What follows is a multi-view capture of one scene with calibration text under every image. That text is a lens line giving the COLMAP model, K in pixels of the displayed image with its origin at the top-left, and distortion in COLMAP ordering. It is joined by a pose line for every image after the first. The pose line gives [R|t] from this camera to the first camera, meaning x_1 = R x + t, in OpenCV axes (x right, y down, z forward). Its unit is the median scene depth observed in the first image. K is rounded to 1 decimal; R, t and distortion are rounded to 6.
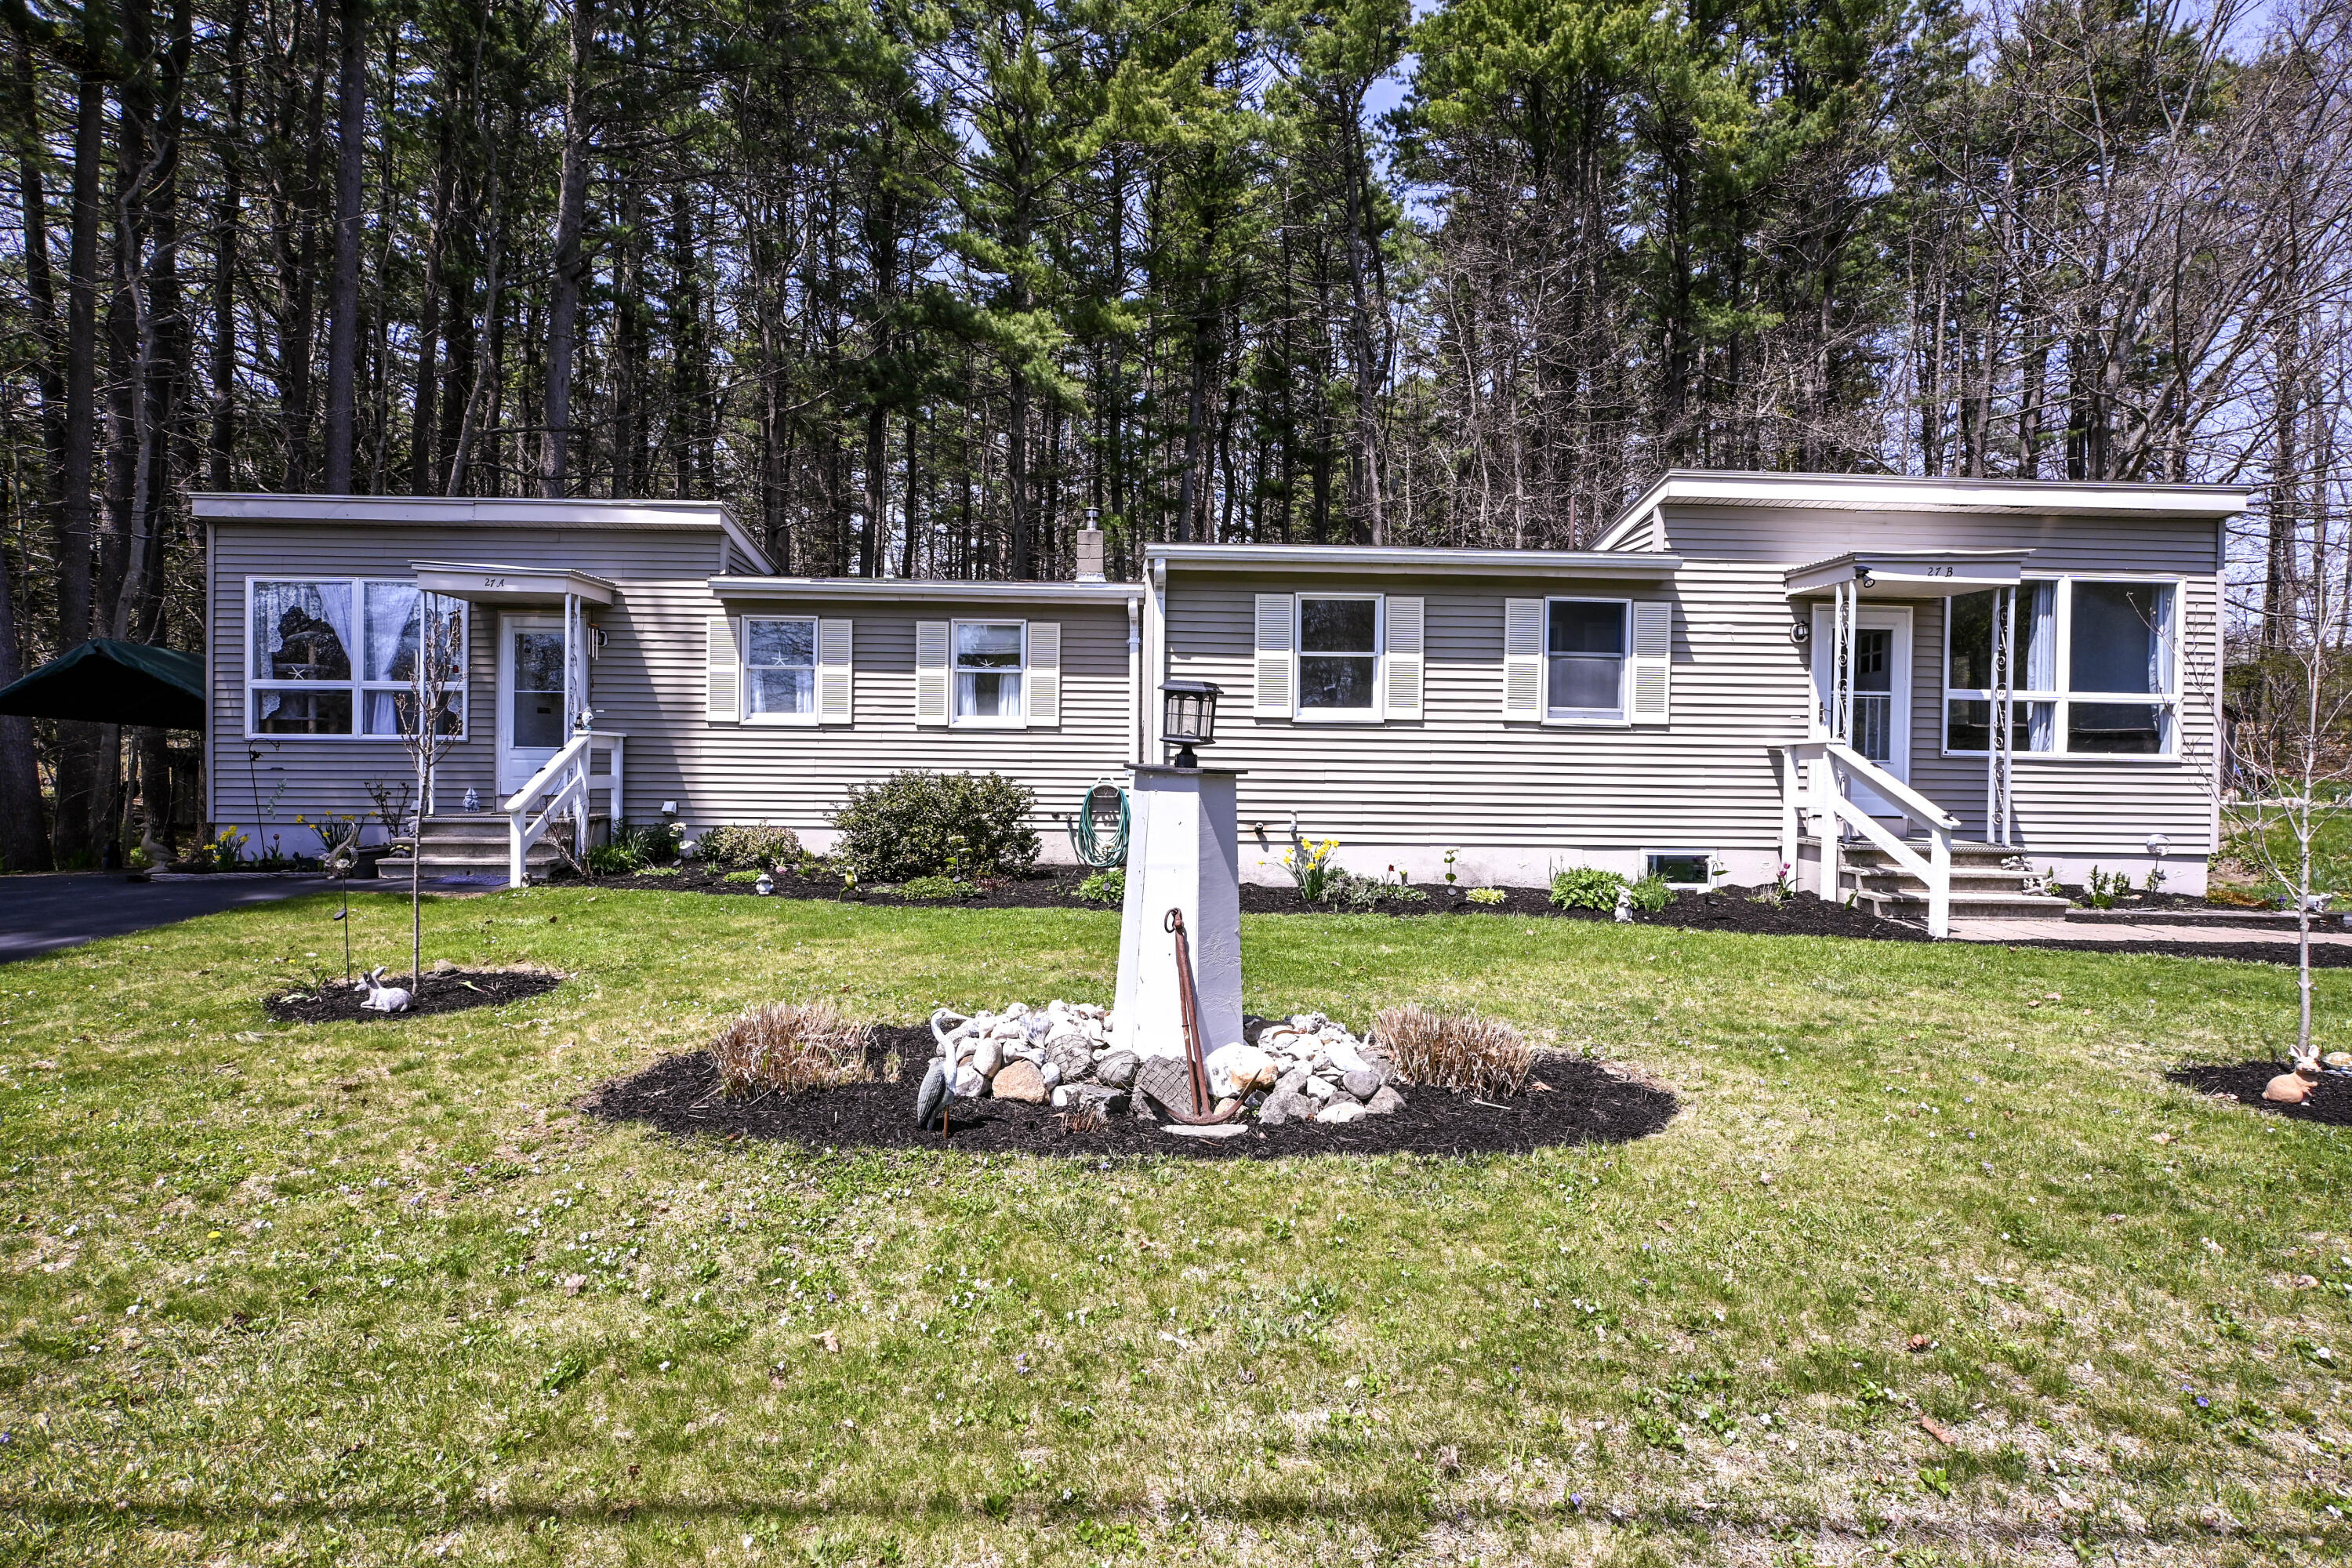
lens RADIAL K [[1204.3, 0, 1173.4], [0, 1204.3, 789.9], [0, 0, 1]] dist [-0.003164, 0.000085]
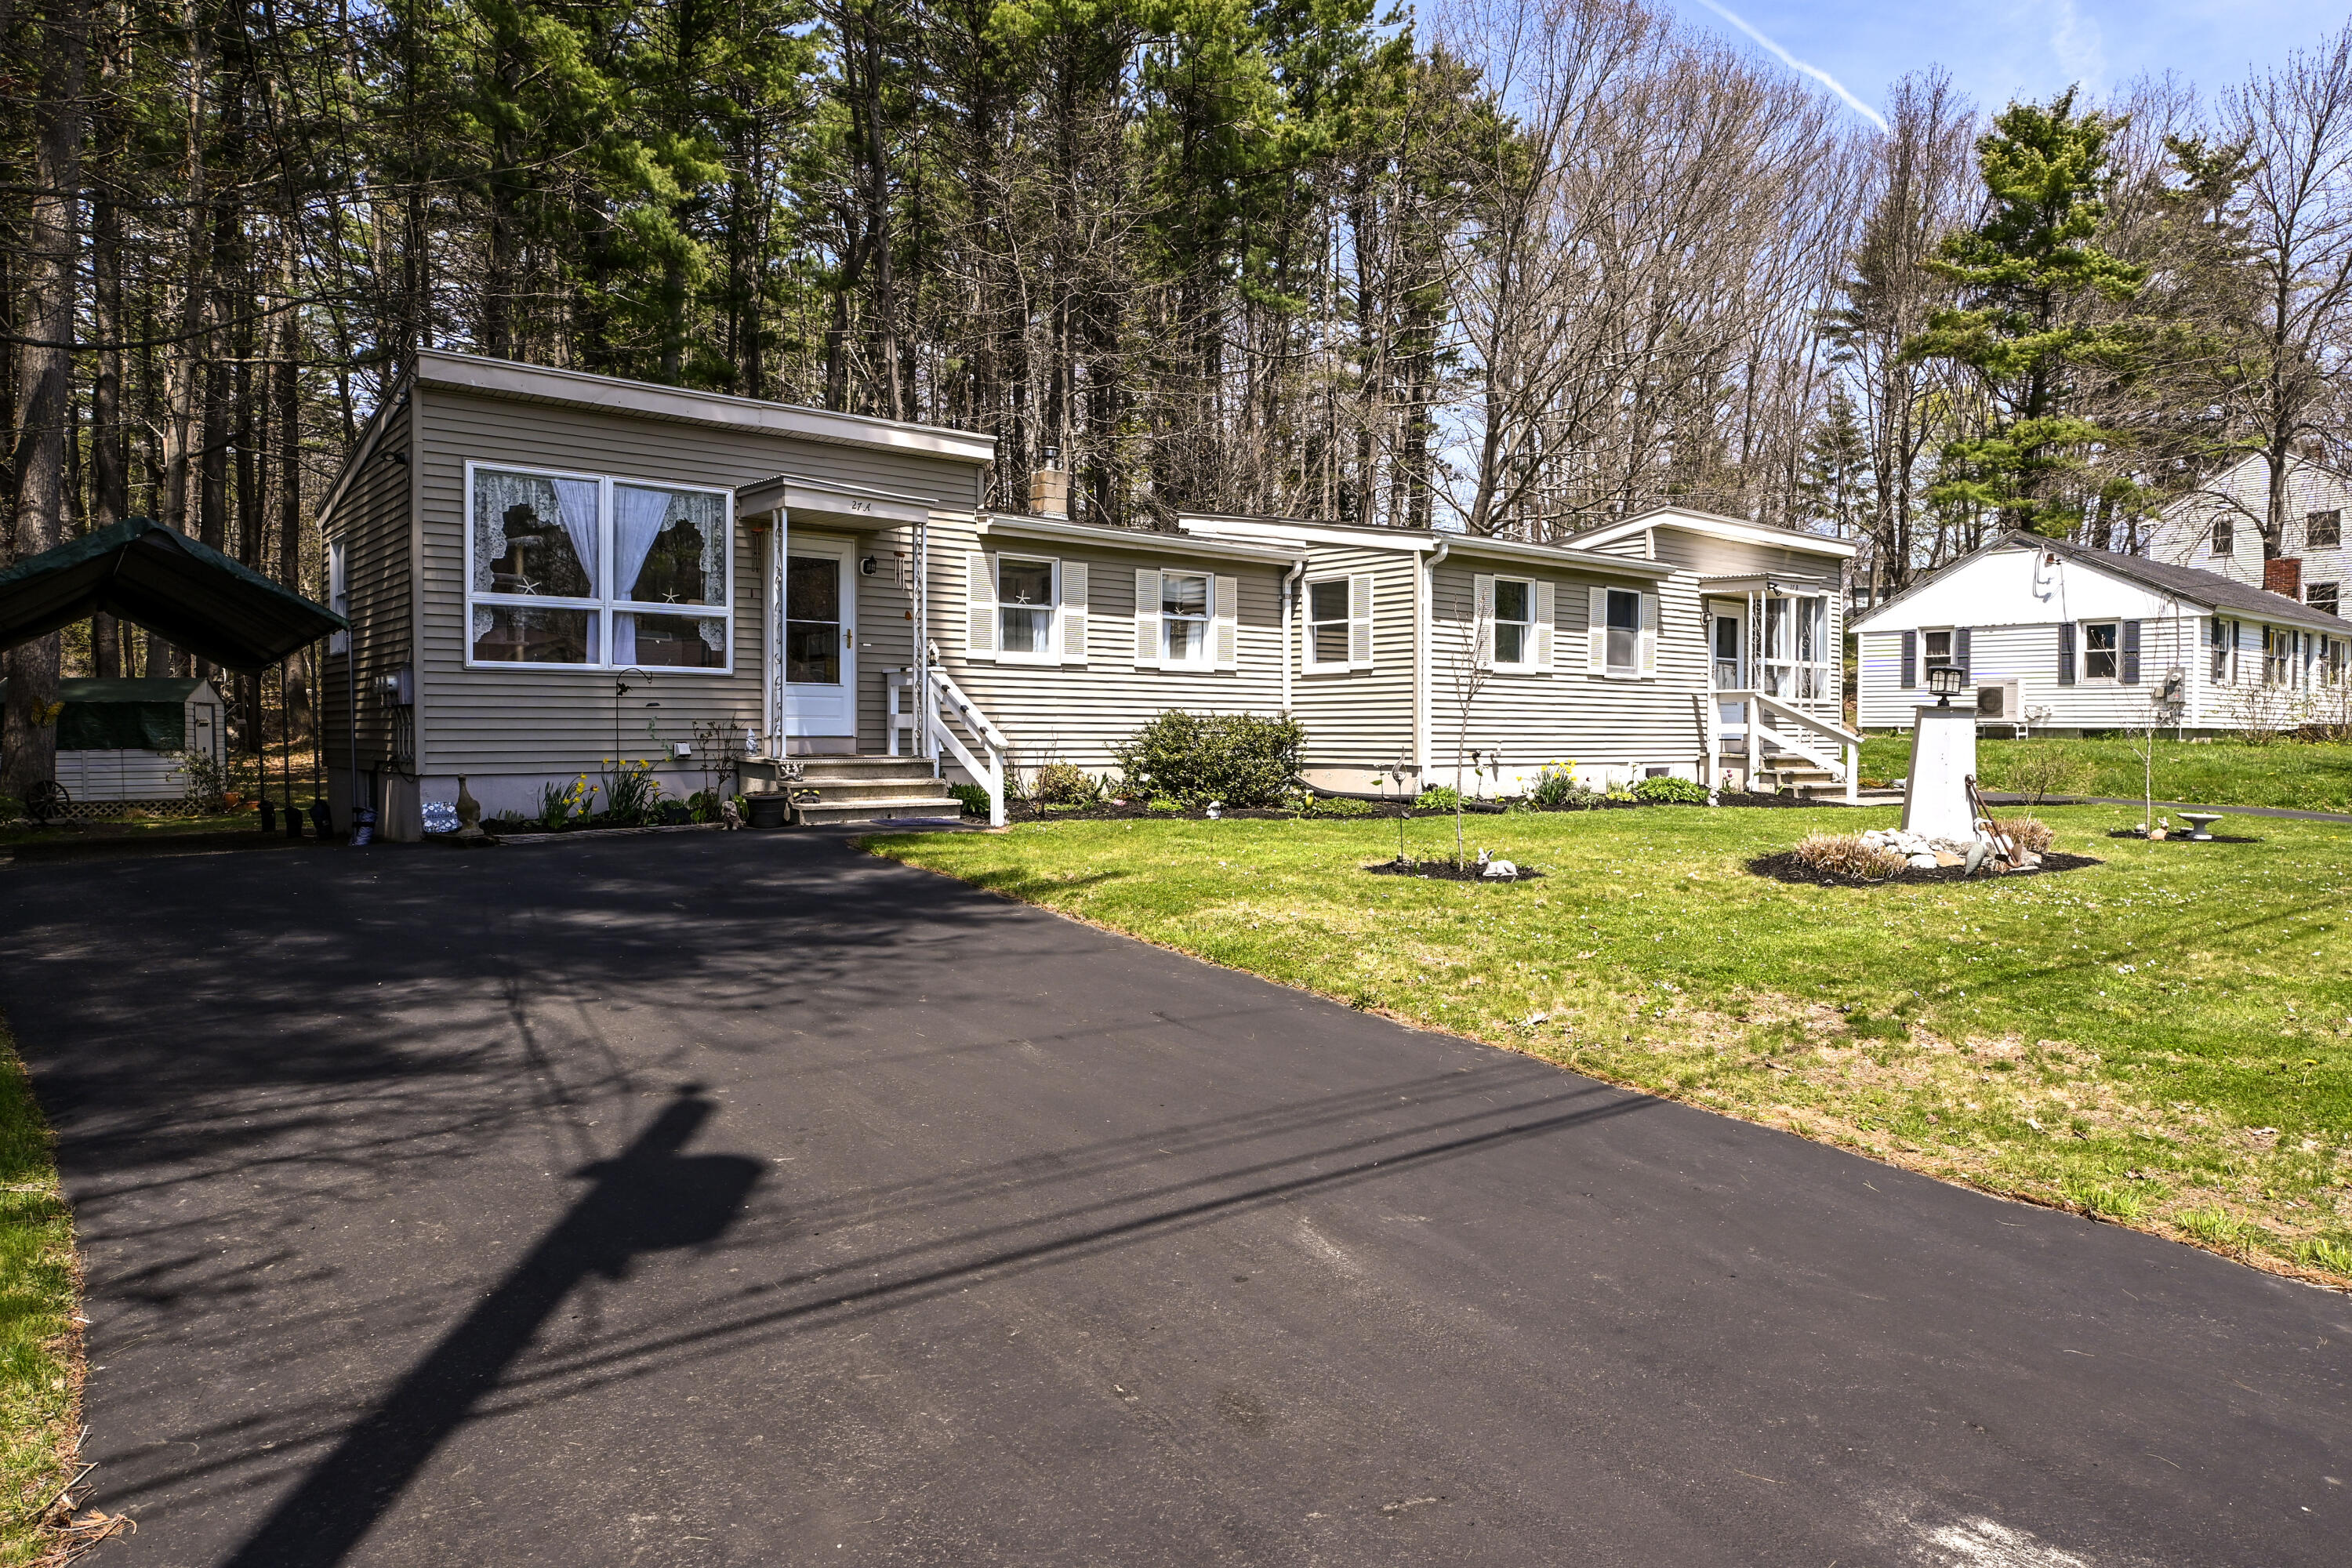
lens RADIAL K [[1496.4, 0, 1188.7], [0, 1496.4, 785.4], [0, 0, 1]] dist [-0.007362, 0.002781]
pose [[0.786343, -0.028695, 0.617124, -1.016047], [0.010971, 0.999412, 0.032491, 0.008918], [-0.617693, -0.018779, 0.786195, -0.070151]]
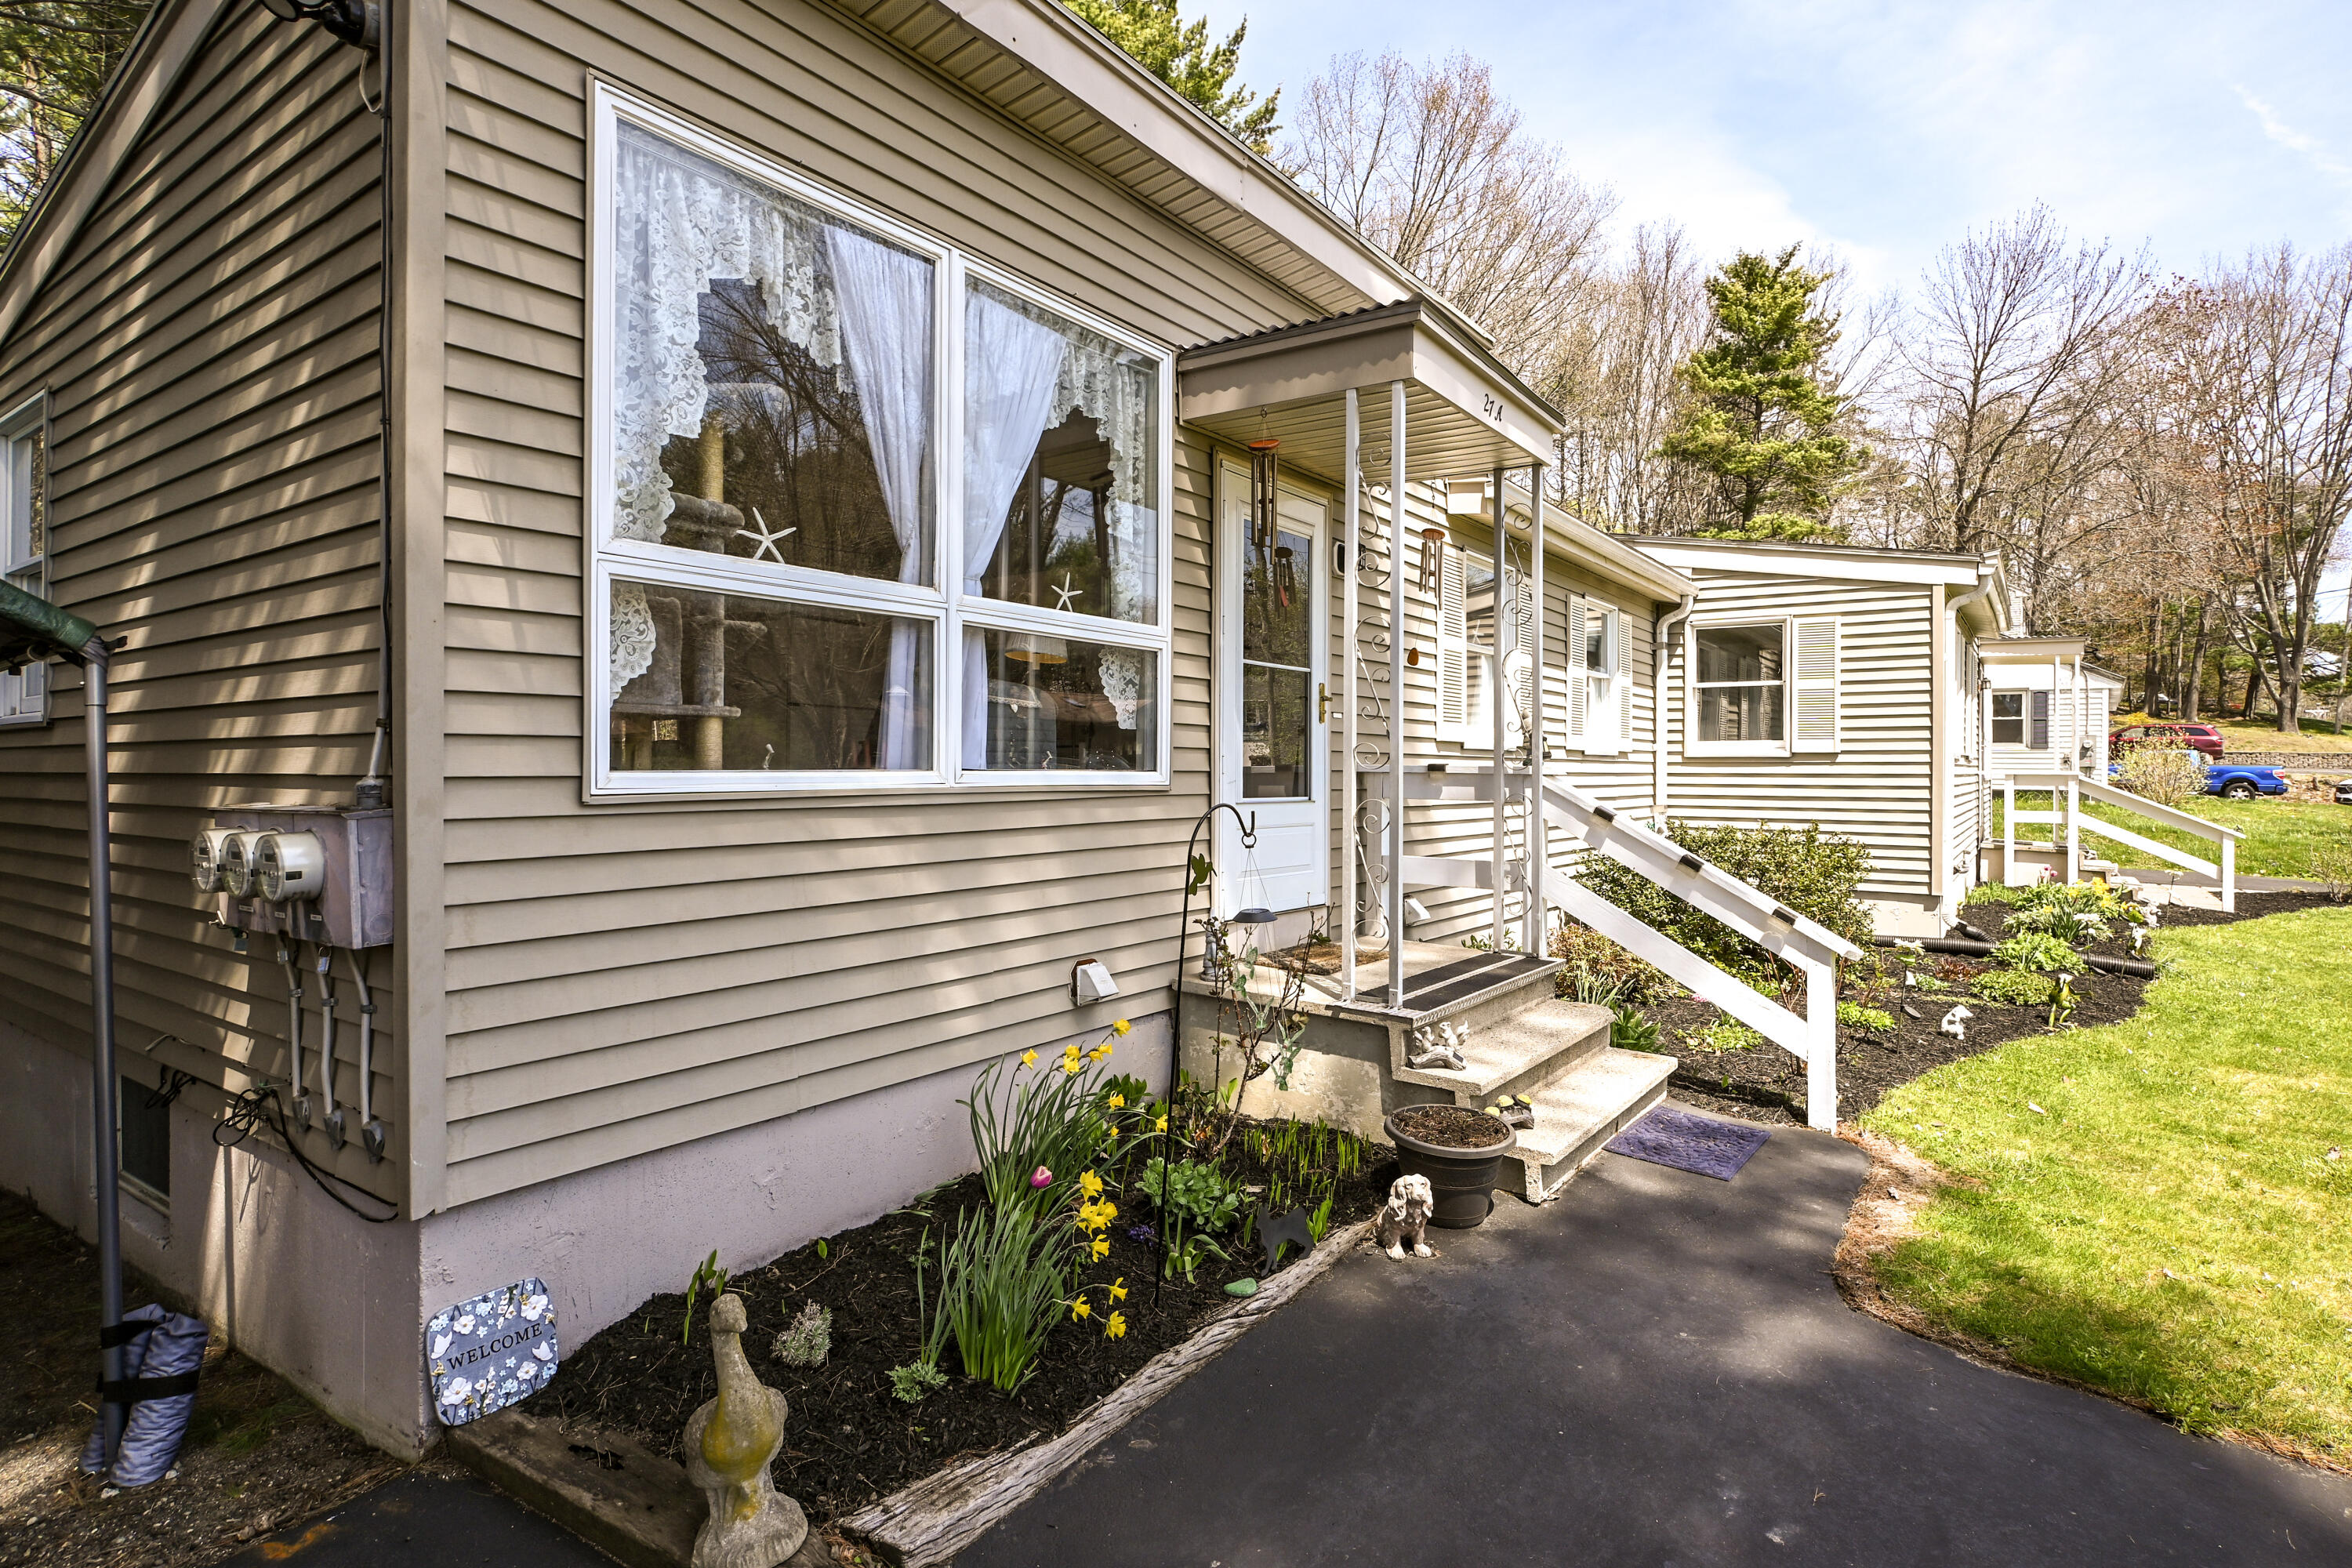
lens RADIAL K [[1204.3, 0, 1193.3], [0, 1204.3, 776.8], [0, 0, 1]] dist [-0.003164, 0.000085]
pose [[0.605733, -0.013701, 0.795550, -0.891951], [0.006337, 0.999903, 0.012396, -0.048522], [-0.795643, -0.002467, 0.605761, 0.777165]]
